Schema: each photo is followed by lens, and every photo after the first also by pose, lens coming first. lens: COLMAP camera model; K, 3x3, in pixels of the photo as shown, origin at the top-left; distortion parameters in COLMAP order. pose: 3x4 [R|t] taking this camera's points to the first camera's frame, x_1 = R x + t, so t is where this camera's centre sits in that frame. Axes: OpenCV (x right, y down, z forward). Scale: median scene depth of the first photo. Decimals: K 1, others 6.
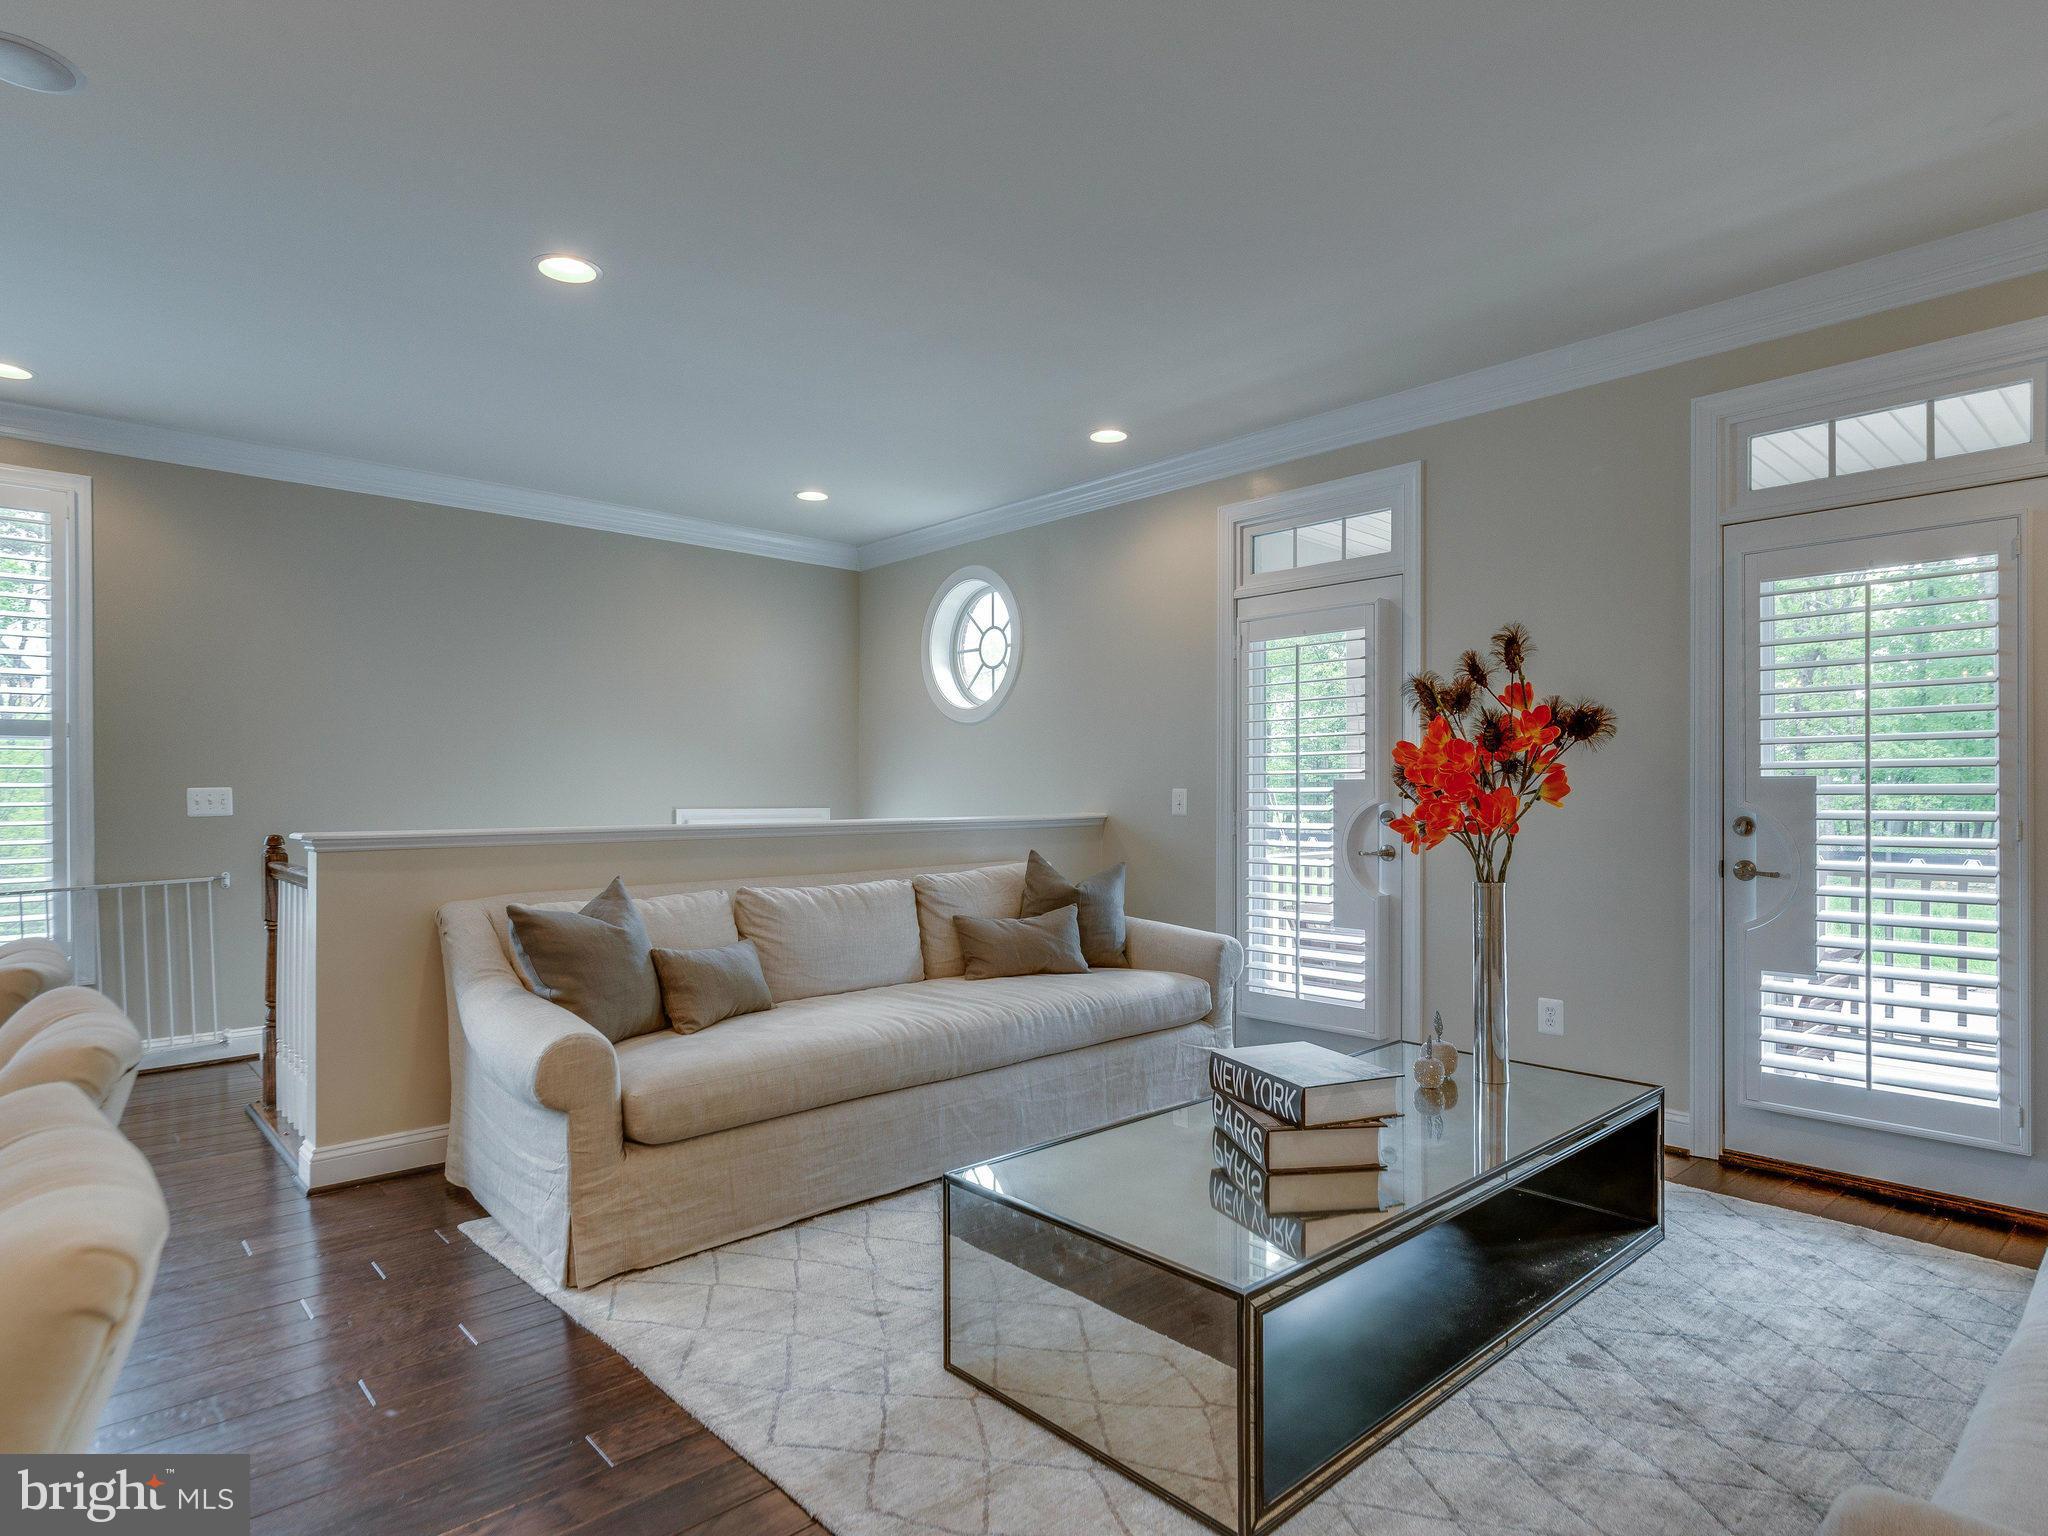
lens RADIAL K [[1141.9, 0, 1016.2], [0, 1141.9, 828.1], [0, 0, 1]] dist [-0.000075, 0.000464]
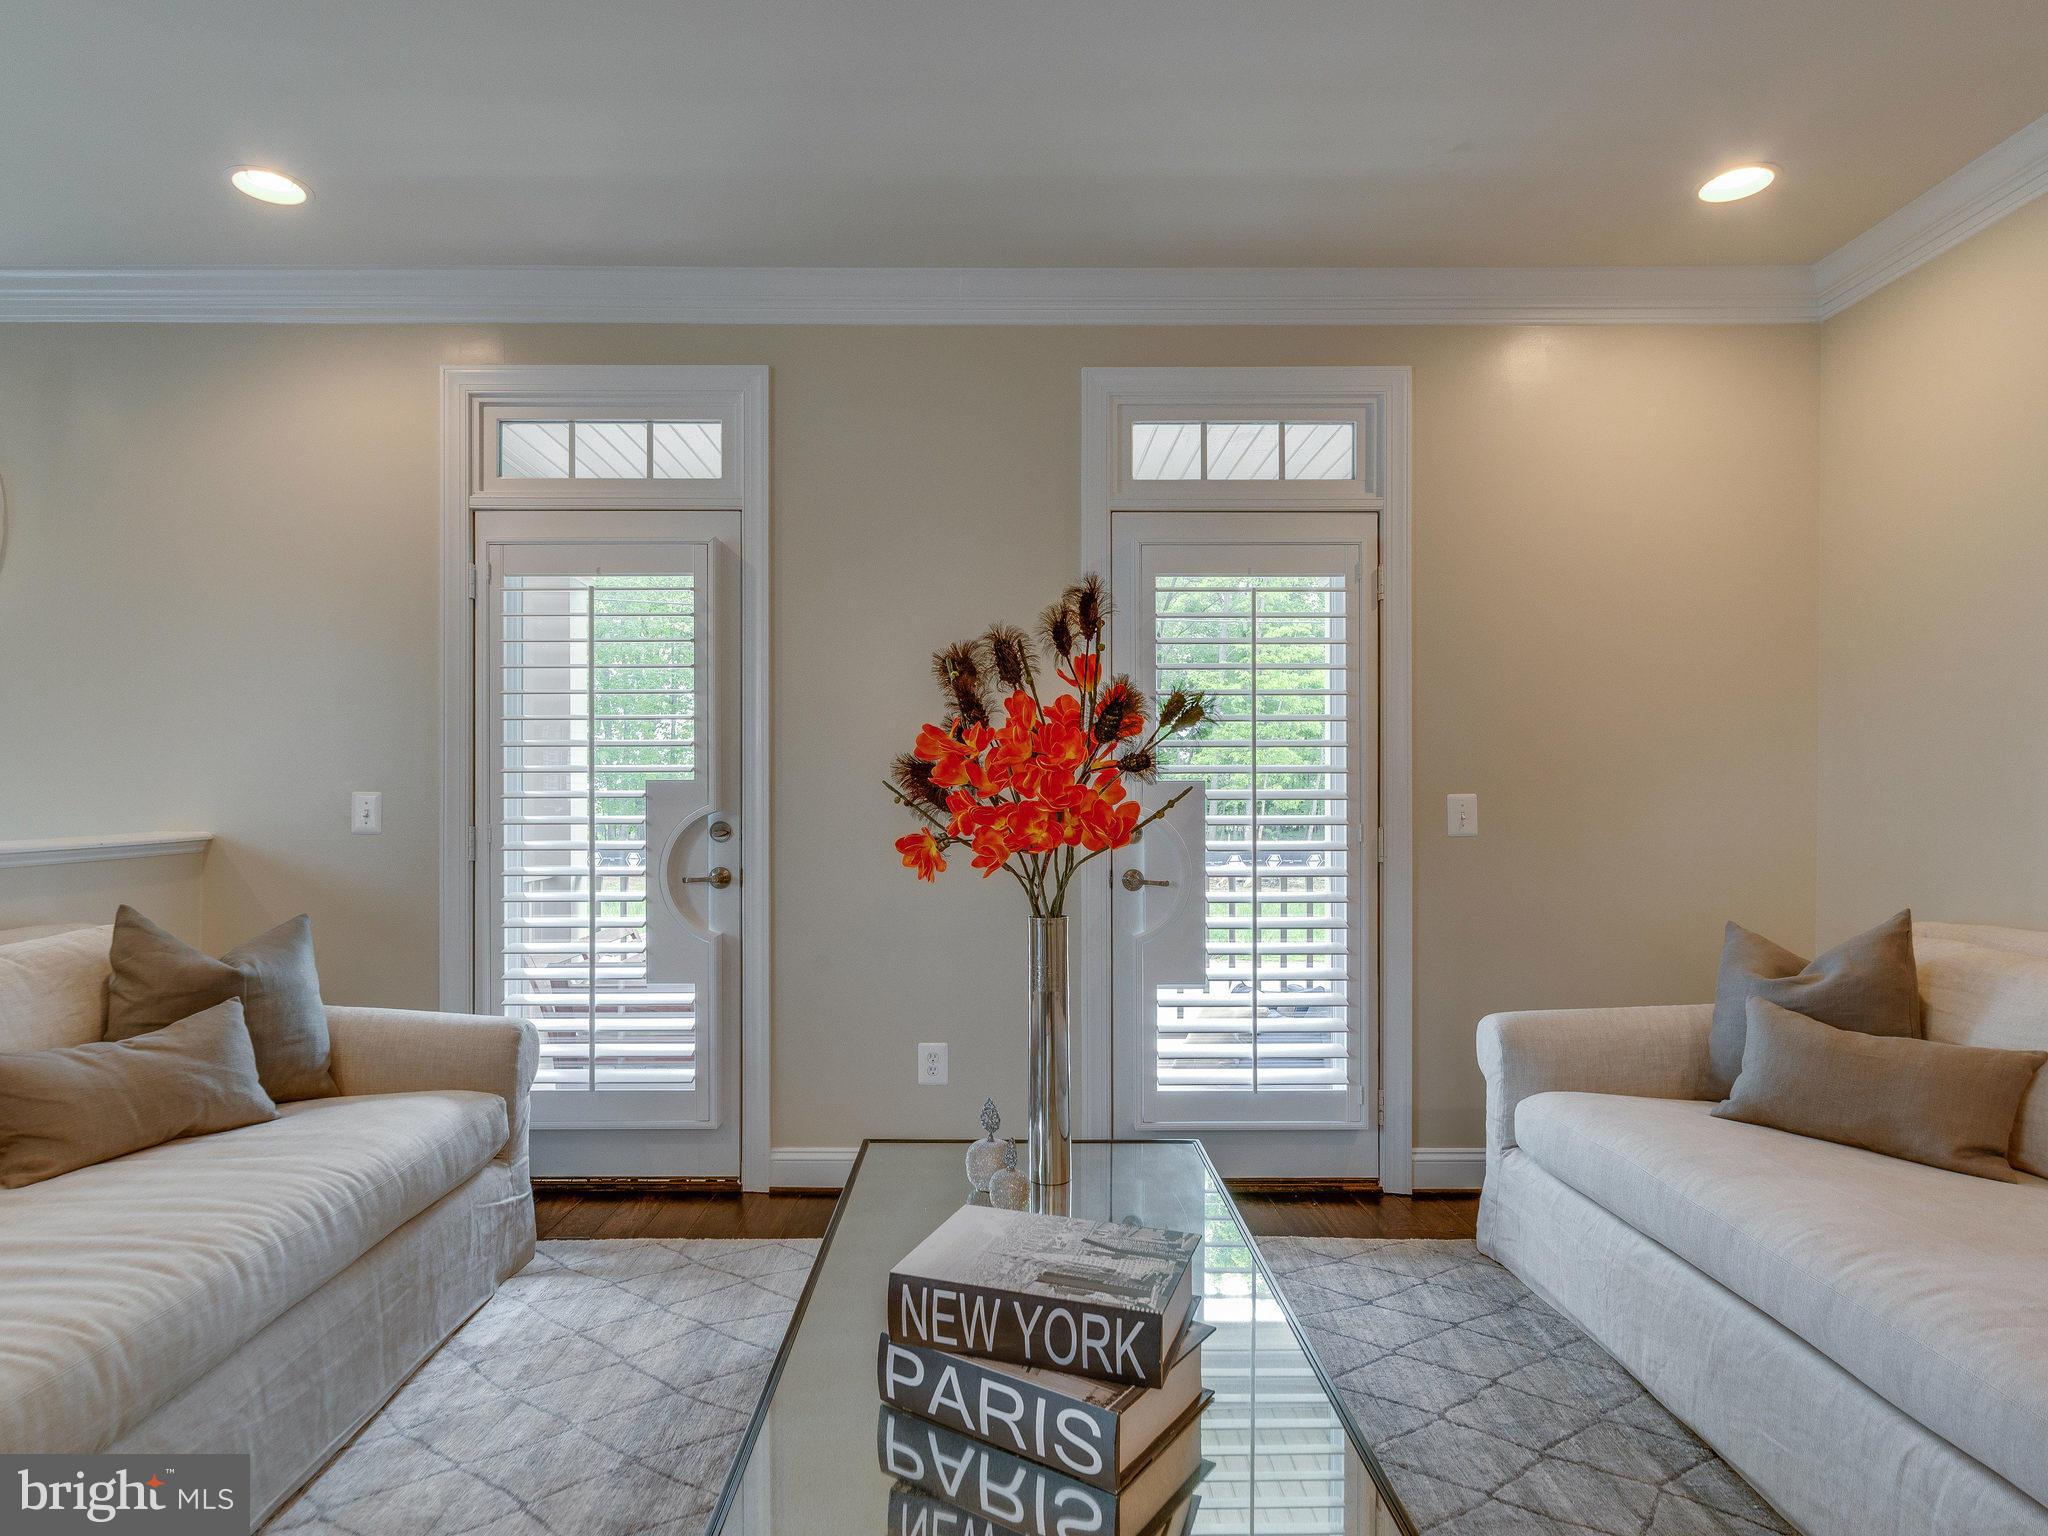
lens RADIAL K [[1168.8, 0, 1017.9], [0, 1168.8, 818.1], [0, 0, 1]] dist [-0.000327, 0.001103]
pose [[0.670529, -0.011112, 0.741800, -0.124835], [0.022238, 0.999740, -0.005125, -0.010050], [-0.741550, 0.019933, 0.670601, 0.366718]]
